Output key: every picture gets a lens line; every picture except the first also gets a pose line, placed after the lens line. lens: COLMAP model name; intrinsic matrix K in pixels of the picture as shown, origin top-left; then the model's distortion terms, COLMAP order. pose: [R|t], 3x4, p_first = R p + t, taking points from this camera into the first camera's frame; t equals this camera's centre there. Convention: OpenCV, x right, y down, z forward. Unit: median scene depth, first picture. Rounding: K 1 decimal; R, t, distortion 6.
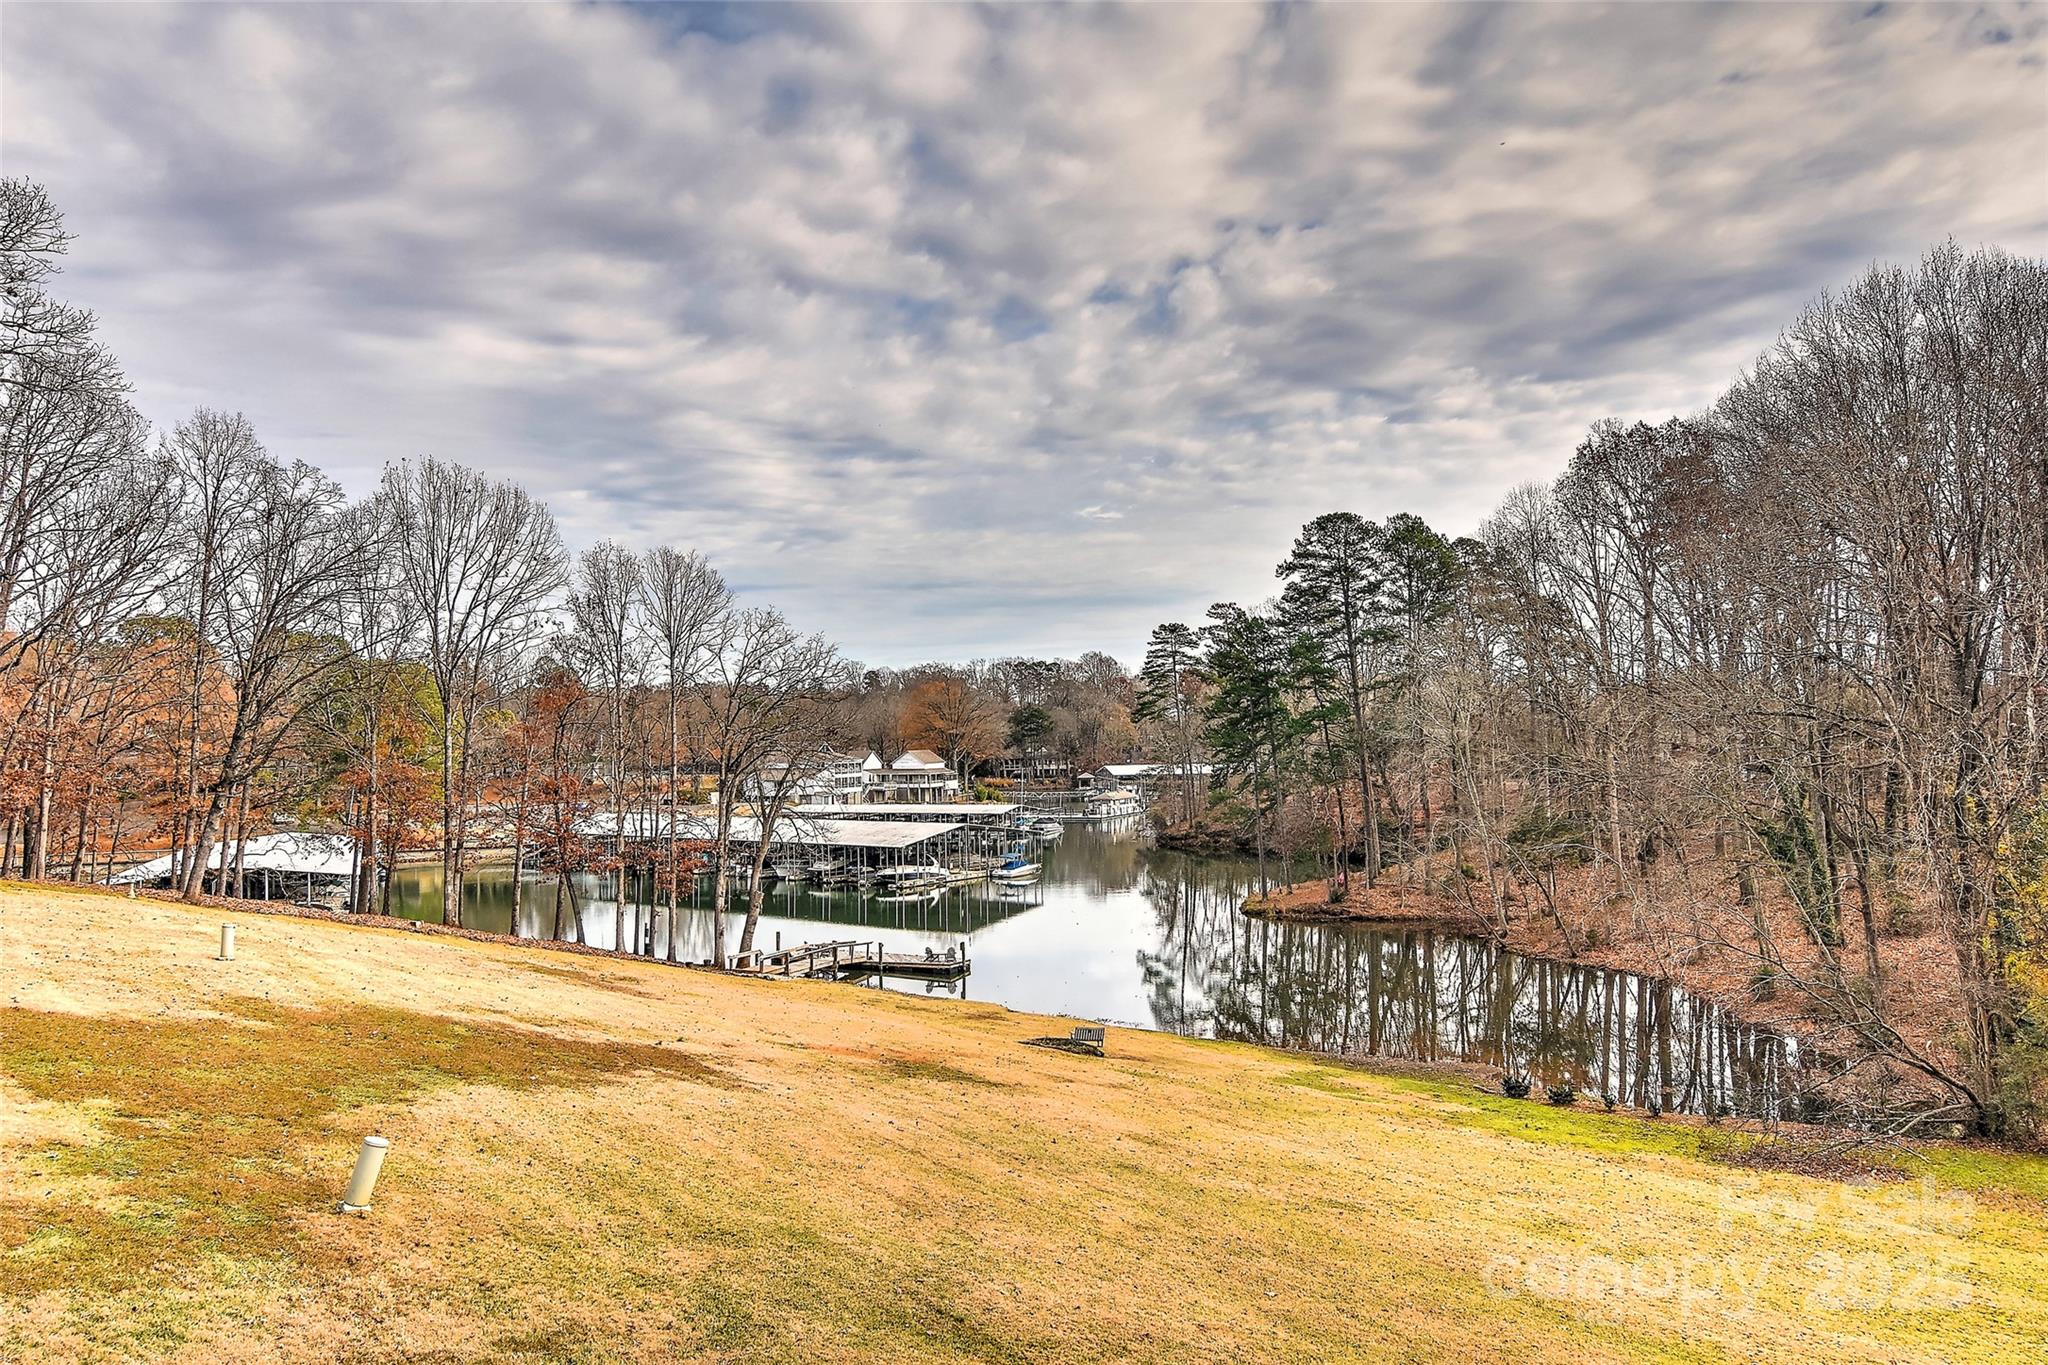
lens RADIAL K [[1397.9, 0, 1024.0], [0, 1397.9, 682.5], [0, 0, 1]] dist [-0.003512, 0.001320]
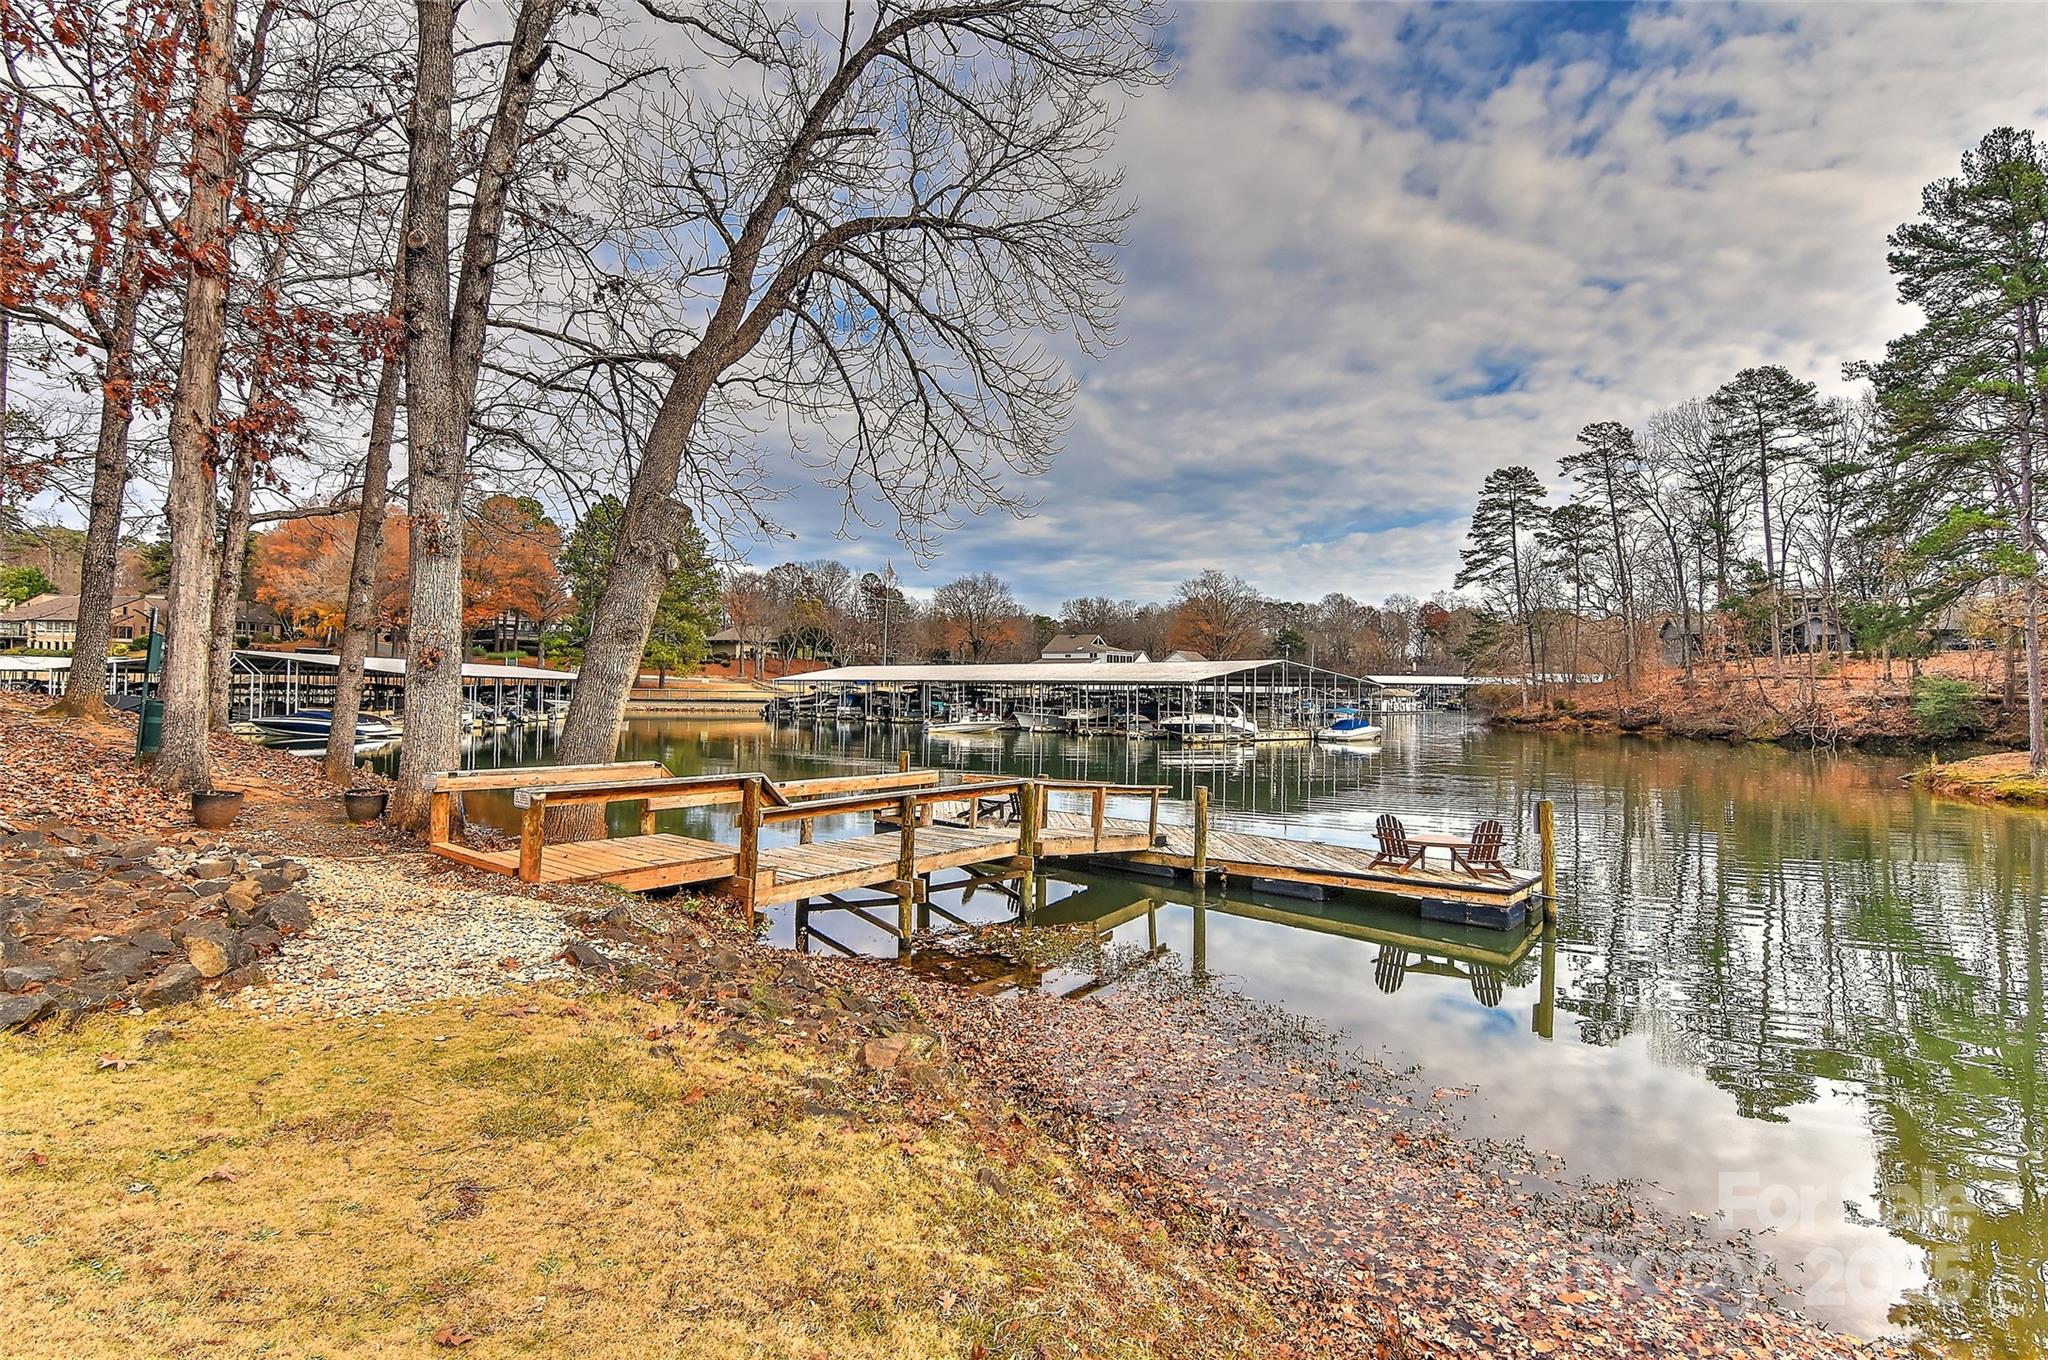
lens RADIAL K [[997.8, 0, 1019.7], [0, 997.8, 670.1], [0, 0, 1]] dist [0.004028, -0.000071]
pose [[0.973834, 0.027958, -0.225534, -0.057190], [-0.022985, 0.999432, 0.024647, 0.096076], [0.226095, -0.018818, 0.973924, 0.484554]]
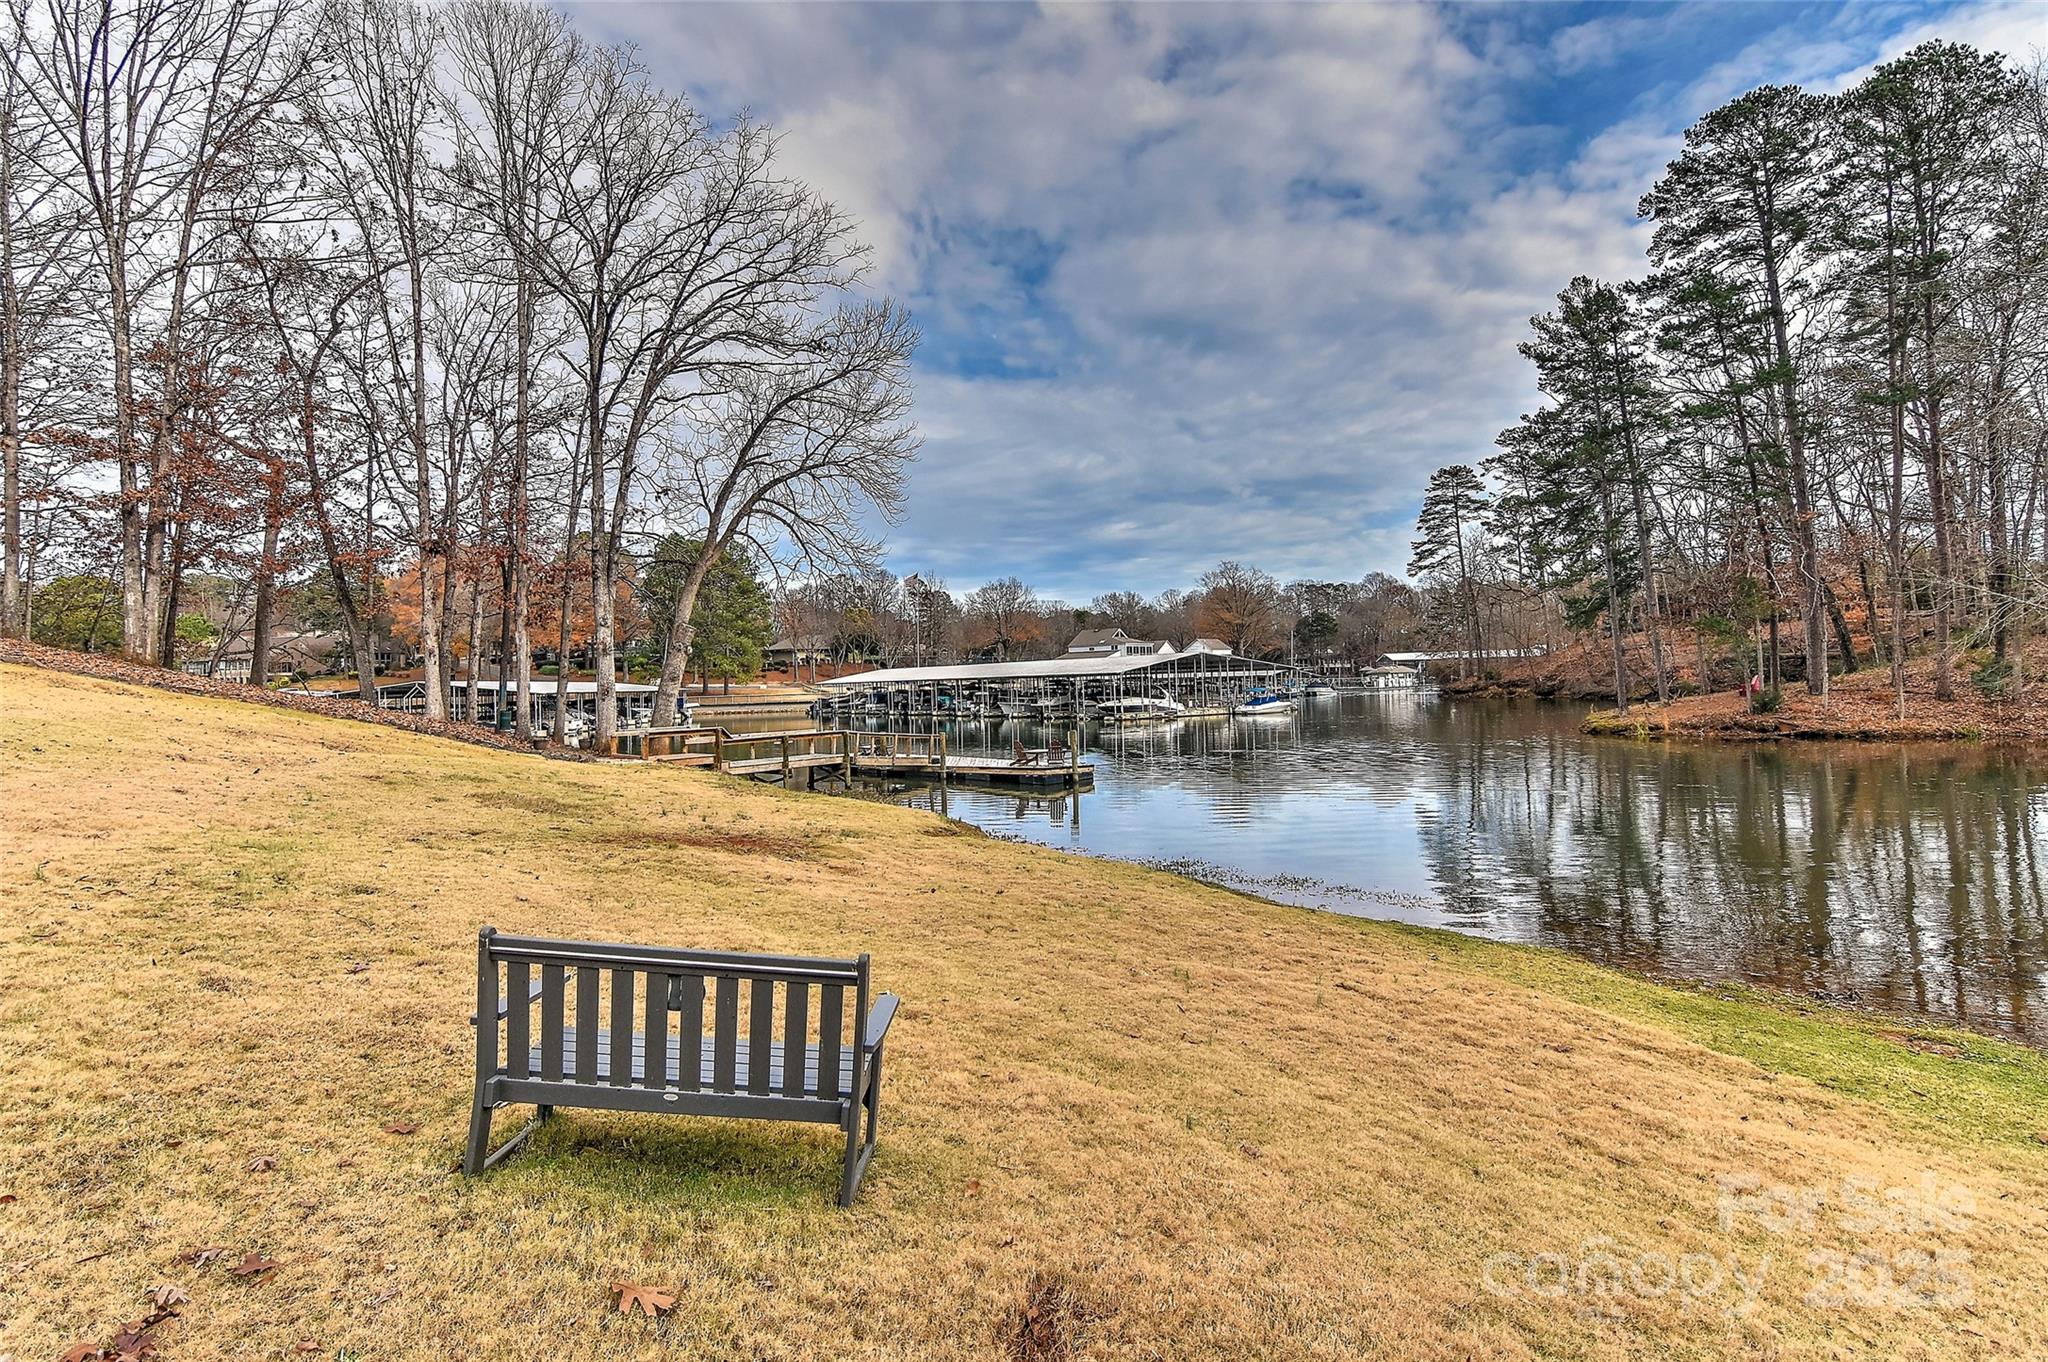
lens RADIAL K [[1003.1, 0, 1009.9], [0, 1003.1, 671.7], [0, 0, 1]] dist [0.003008, 0.000051]
pose [[0.953697, -0.012990, -0.300489, 0.031464], [0.024379, 0.999118, 0.034184, 0.088488], [0.299780, -0.039927, 0.953172, 0.366608]]
